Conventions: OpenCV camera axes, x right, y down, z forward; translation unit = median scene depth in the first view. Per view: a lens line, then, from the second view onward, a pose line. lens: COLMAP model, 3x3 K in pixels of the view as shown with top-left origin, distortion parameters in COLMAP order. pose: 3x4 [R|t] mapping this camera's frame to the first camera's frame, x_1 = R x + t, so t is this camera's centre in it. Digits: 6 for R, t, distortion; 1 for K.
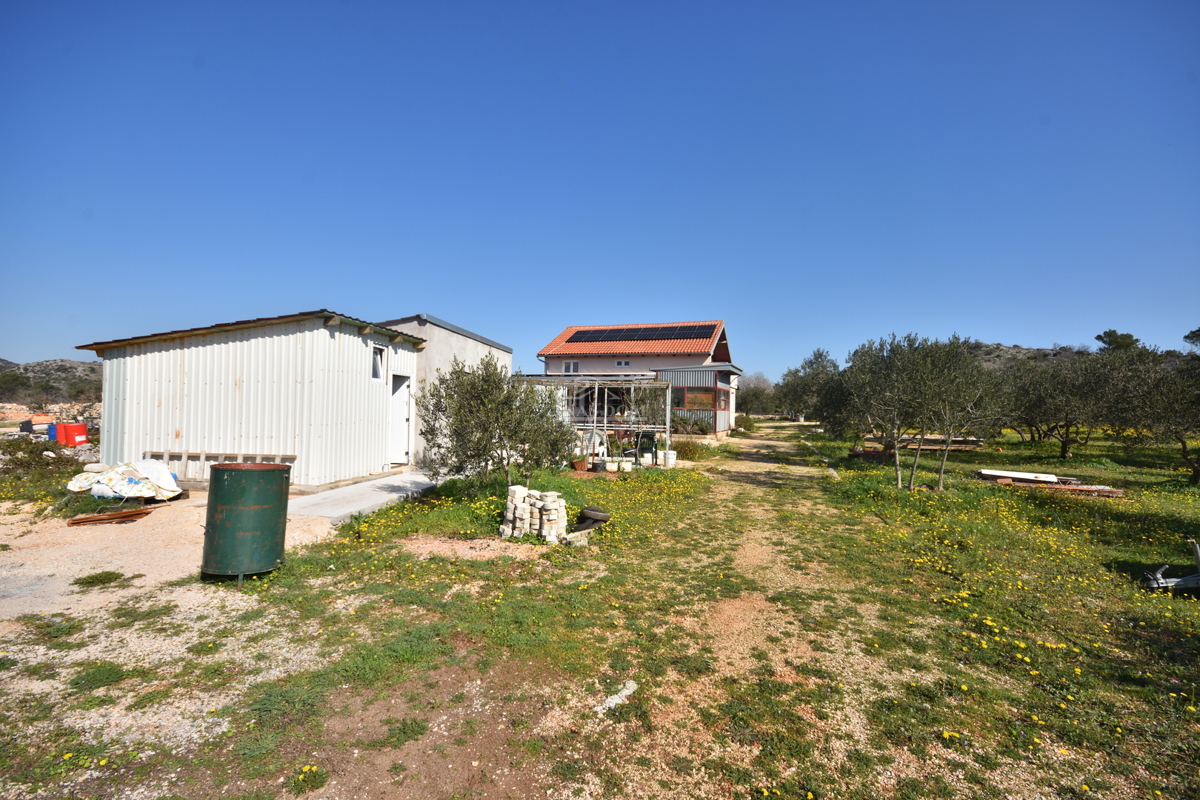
lens RADIAL K [[526.3, 0, 602.8], [0, 526.3, 409.6], [0, 0, 1]] dist [0.014795, -0.015675]
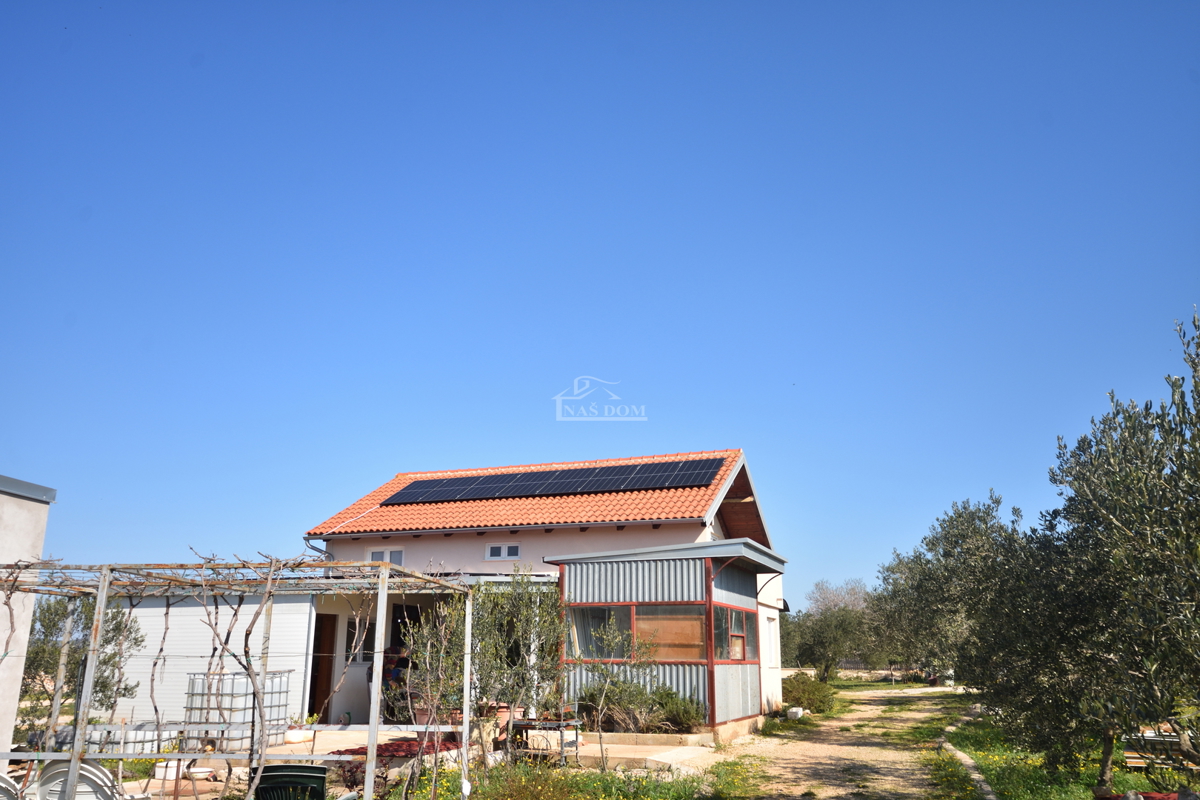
lens RADIAL K [[933.5, 0, 599.2], [0, 933.5, 420.4], [0, 0, 1]] dist [0.000277, 0.000341]
pose [[0.999846, -0.014901, 0.009221, 0.114426], [0.016738, 0.967867, -0.250906, -0.001145], [-0.005186, 0.251021, 0.967968, 0.271225]]
